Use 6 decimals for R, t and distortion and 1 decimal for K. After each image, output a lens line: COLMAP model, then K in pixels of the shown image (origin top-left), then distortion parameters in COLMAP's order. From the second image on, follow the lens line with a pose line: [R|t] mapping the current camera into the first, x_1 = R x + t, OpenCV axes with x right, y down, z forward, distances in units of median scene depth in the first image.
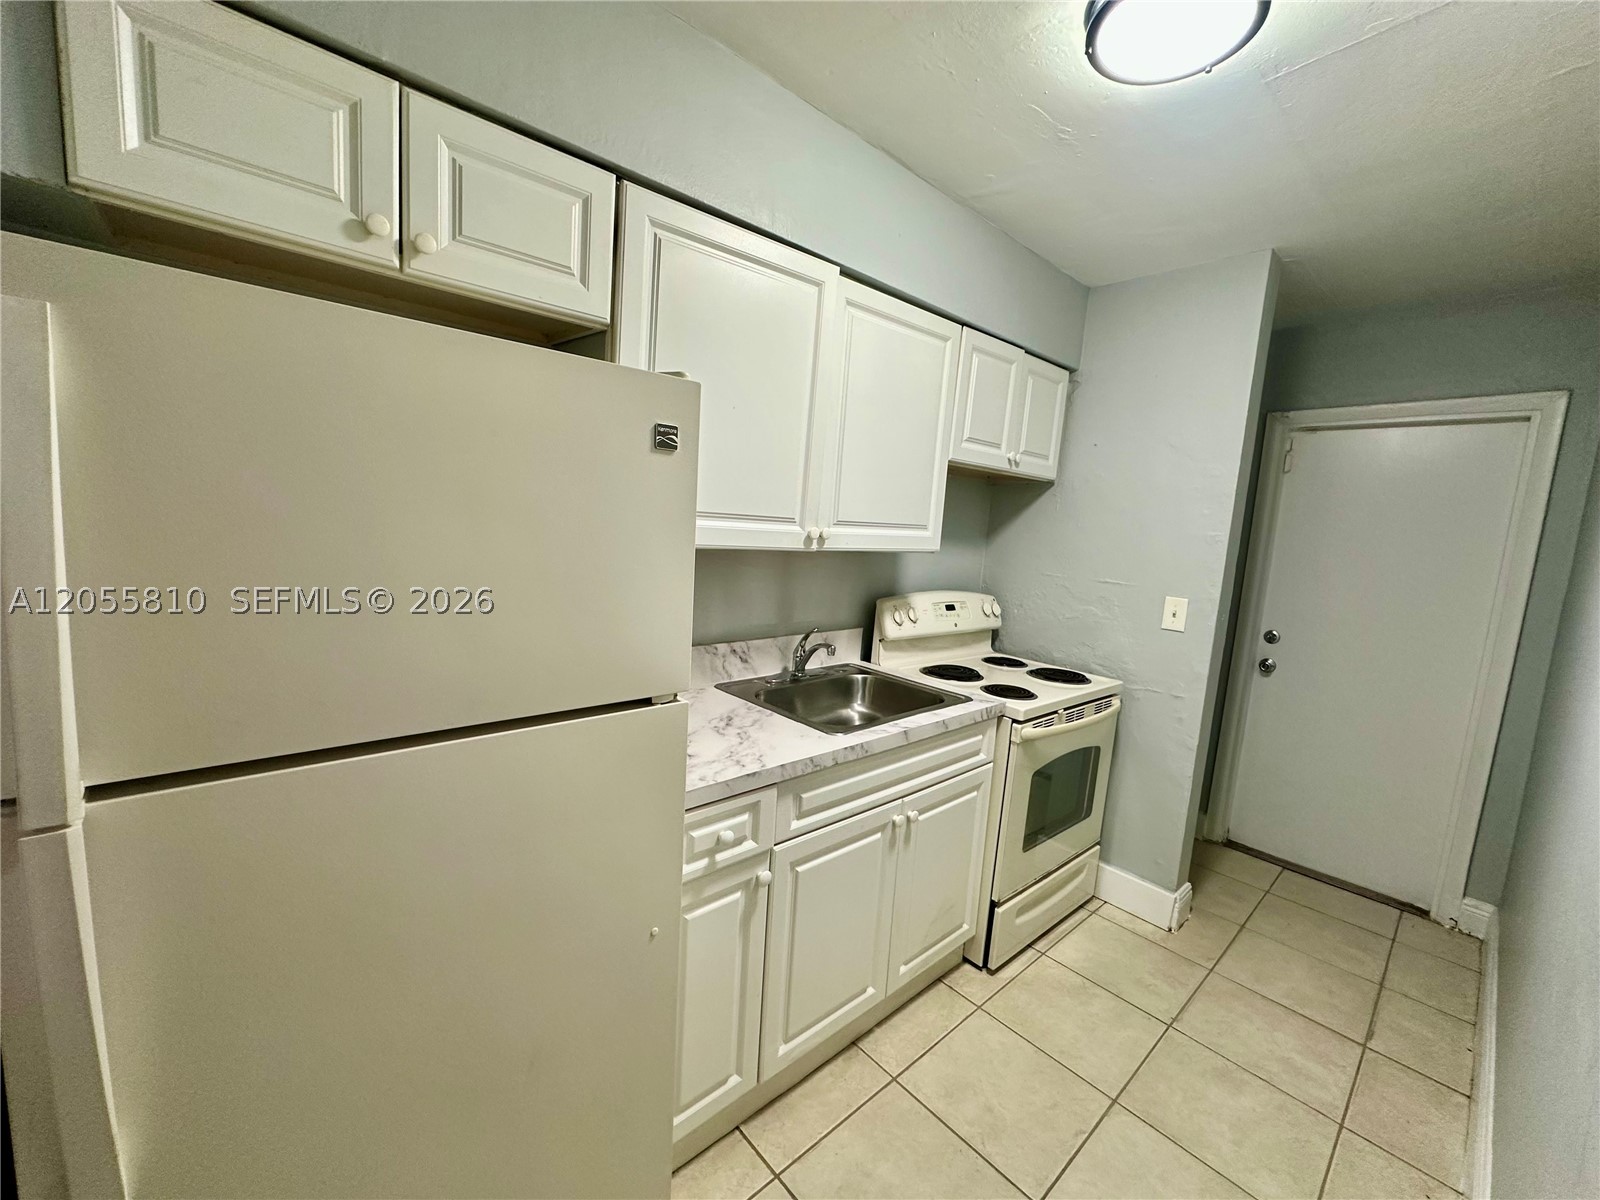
lens RADIAL K [[640.2, 0, 798.5], [0, 640.2, 598.5], [0, 0, 1]] dist [-0.003607, 0.000515]
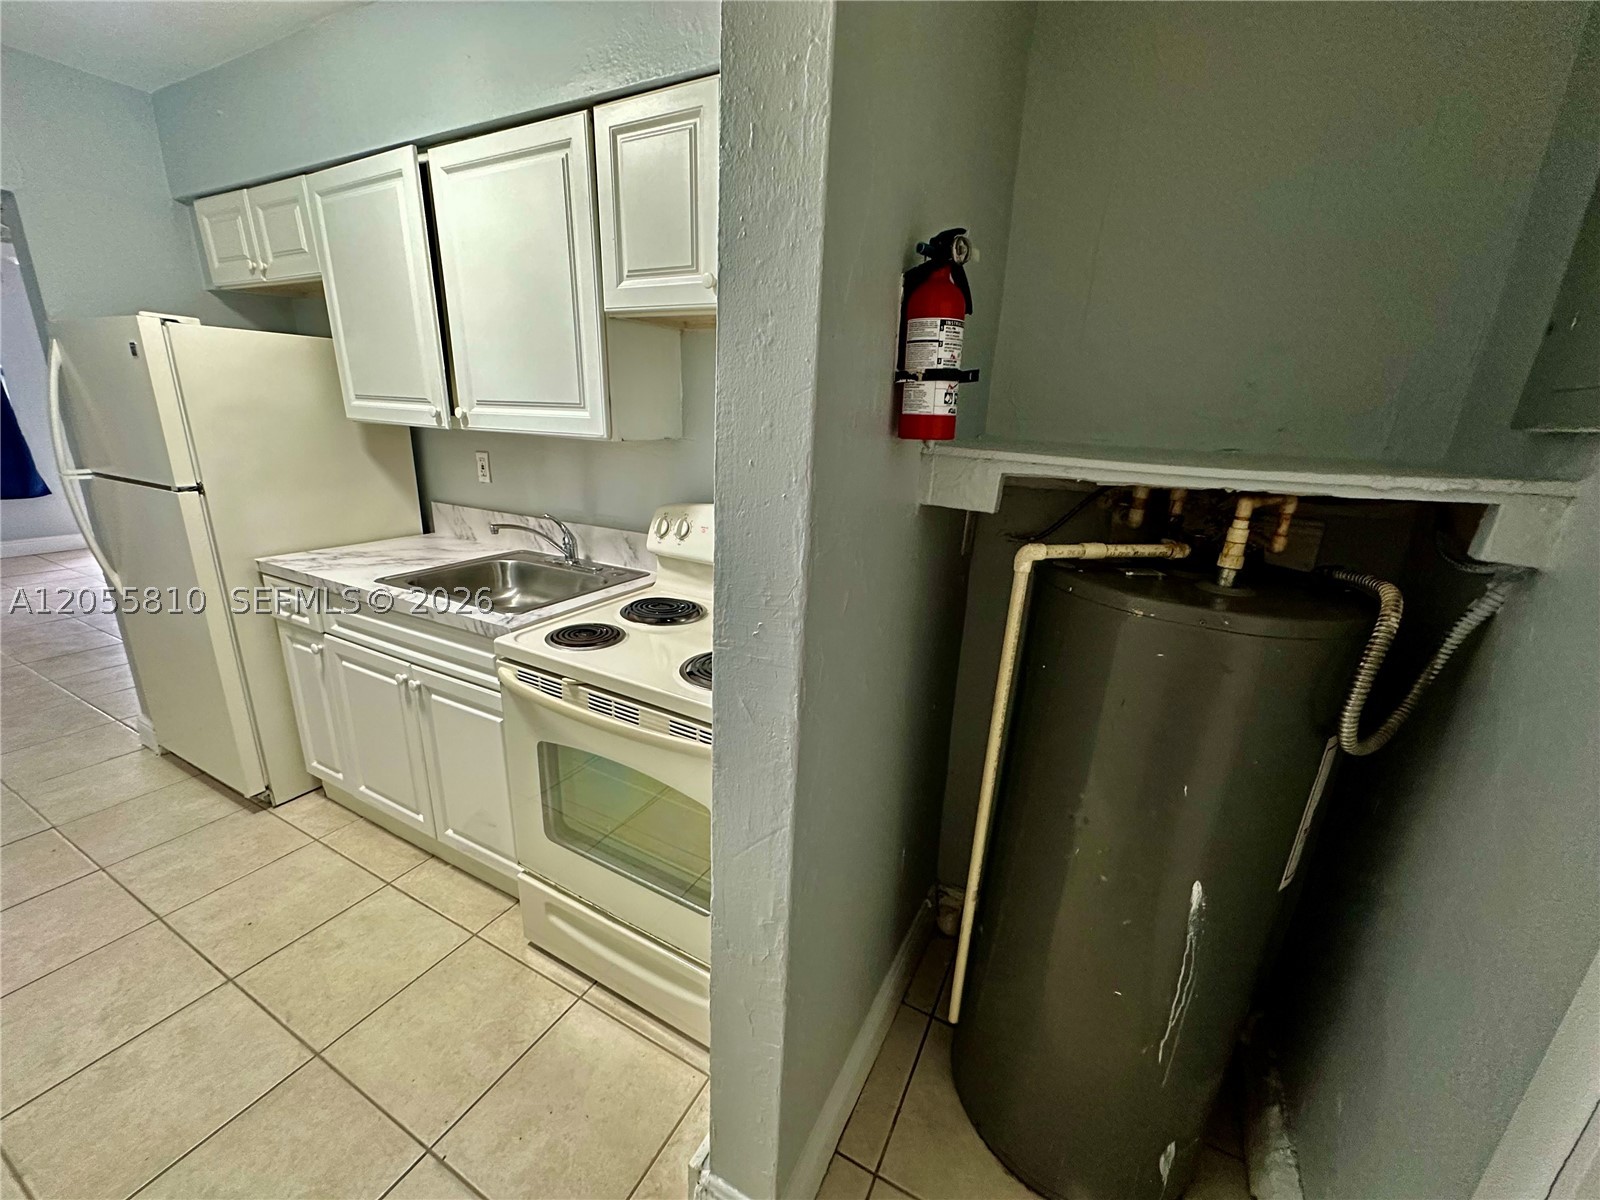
lens RADIAL K [[640.2, 0, 798.5], [0, 640.2, 598.5], [0, 0, 1]] dist [-0.003607, 0.000515]
pose [[0.348929, 0.217816, -0.911485, 1.220288], [-0.133658, 0.974238, 0.181646, -0.066319], [0.927569, 0.058445, 0.369053, 1.098653]]
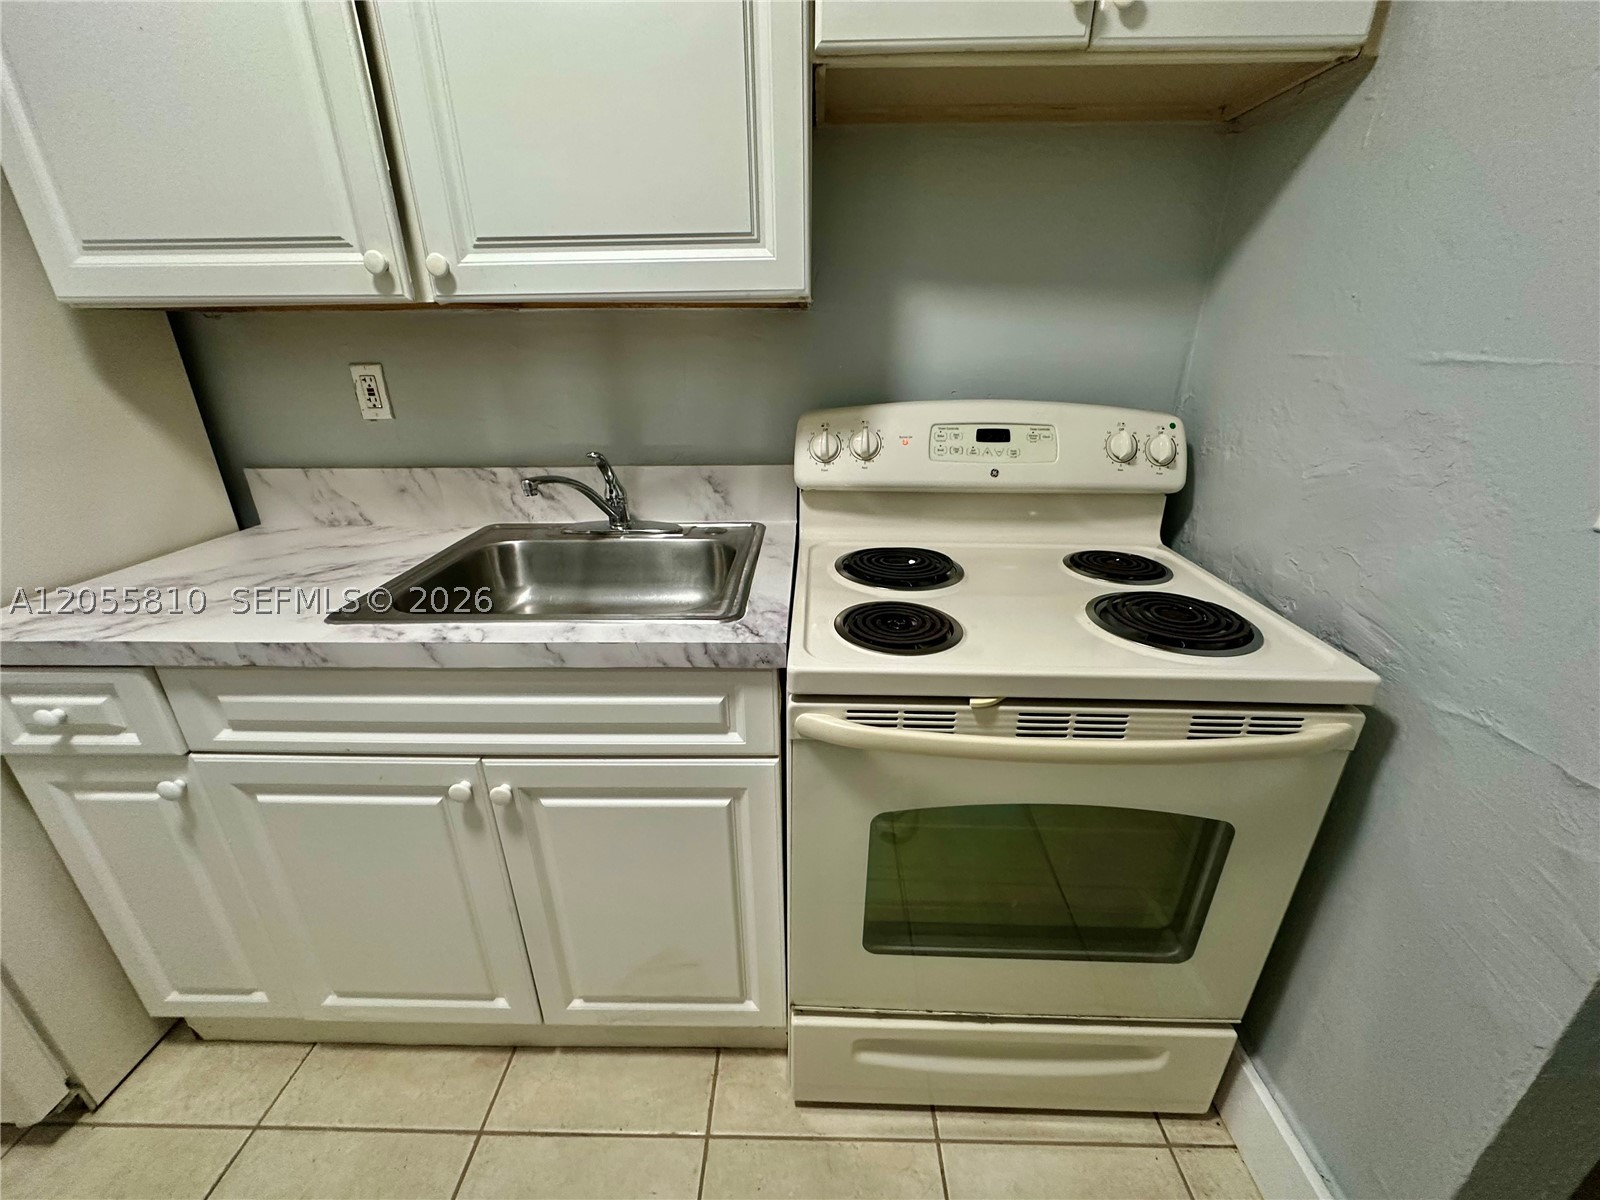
lens RADIAL K [[640.2, 0, 798.5], [0, 640.2, 598.5], [0, 0, 1]] dist [-0.003607, 0.000515]
pose [[0.730793, 0.192189, -0.654984, 0.646018], [-0.035112, 0.968859, 0.245111, 0.027657], [0.681695, -0.156128, 0.714784, 0.743741]]
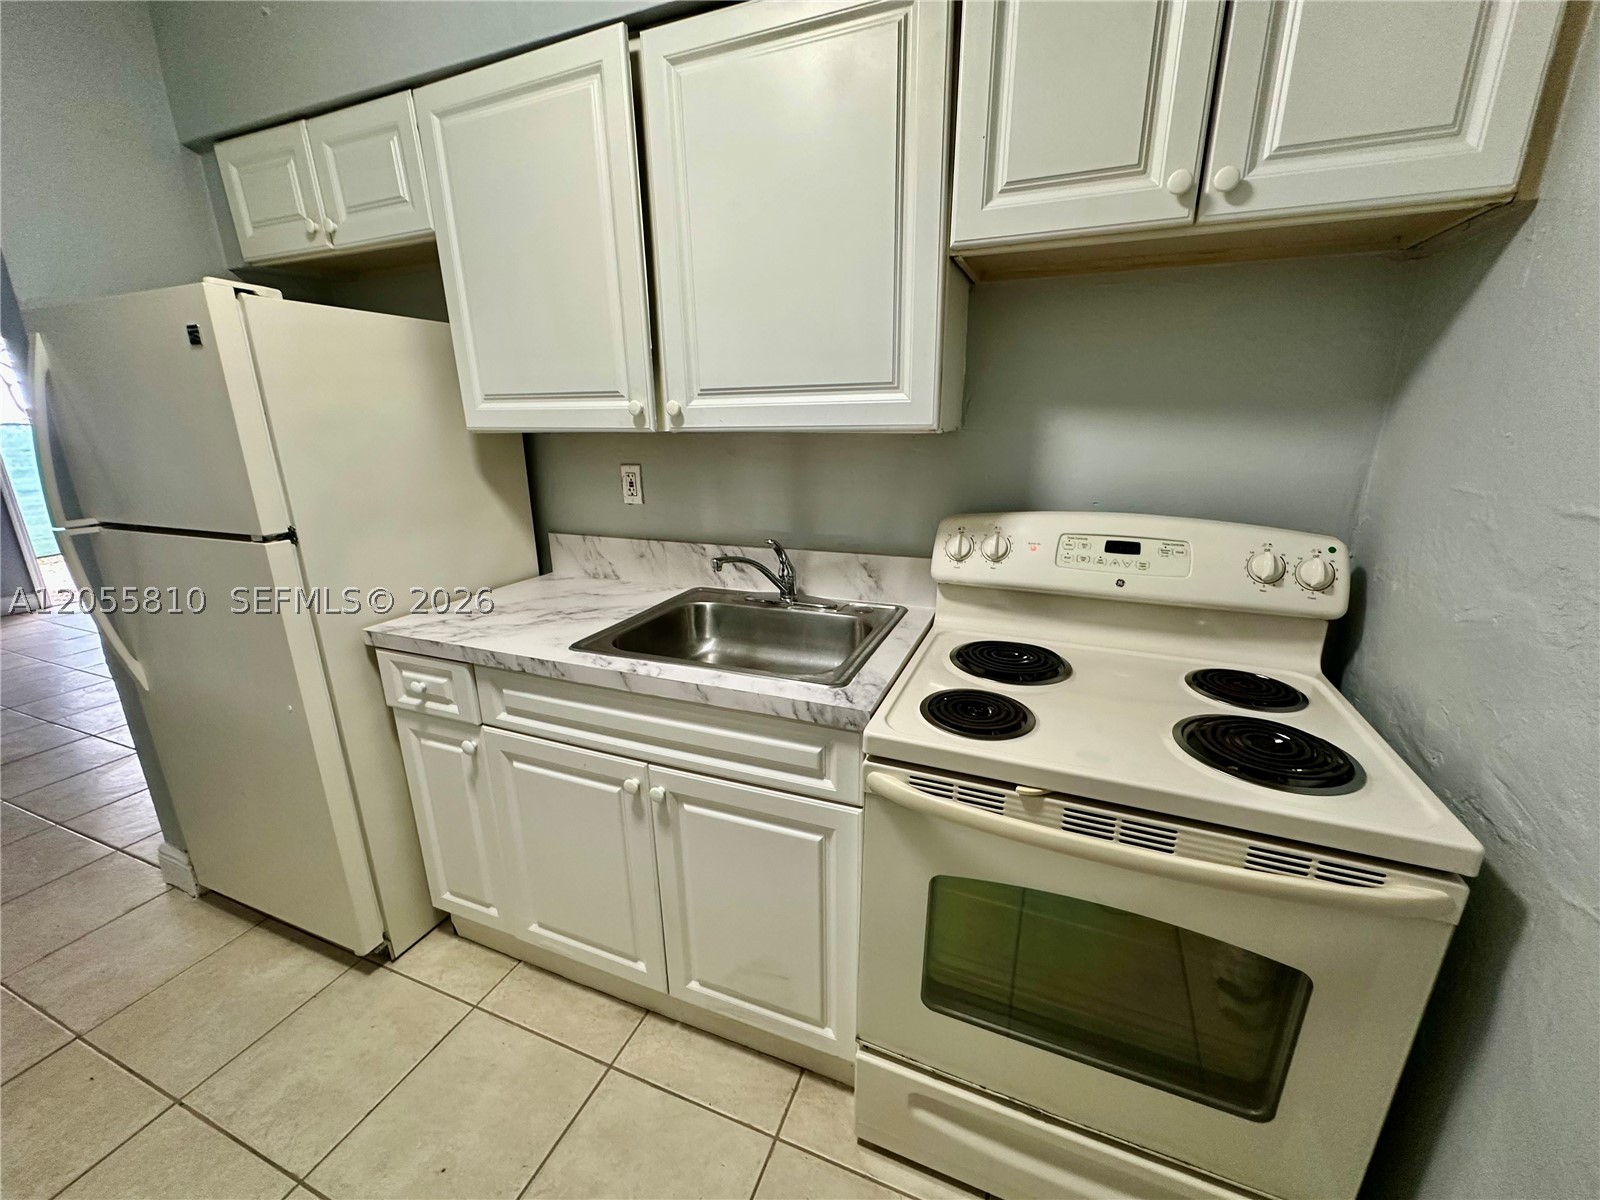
lens RADIAL K [[640.2, 0, 798.5], [0, 640.2, 598.5], [0, 0, 1]] dist [-0.003607, 0.000515]
pose [[0.440640, 0.181306, -0.879184, 0.792676], [-0.075850, 0.983409, 0.164784, -0.013731], [0.894473, -0.005924, 0.447082, 0.754705]]
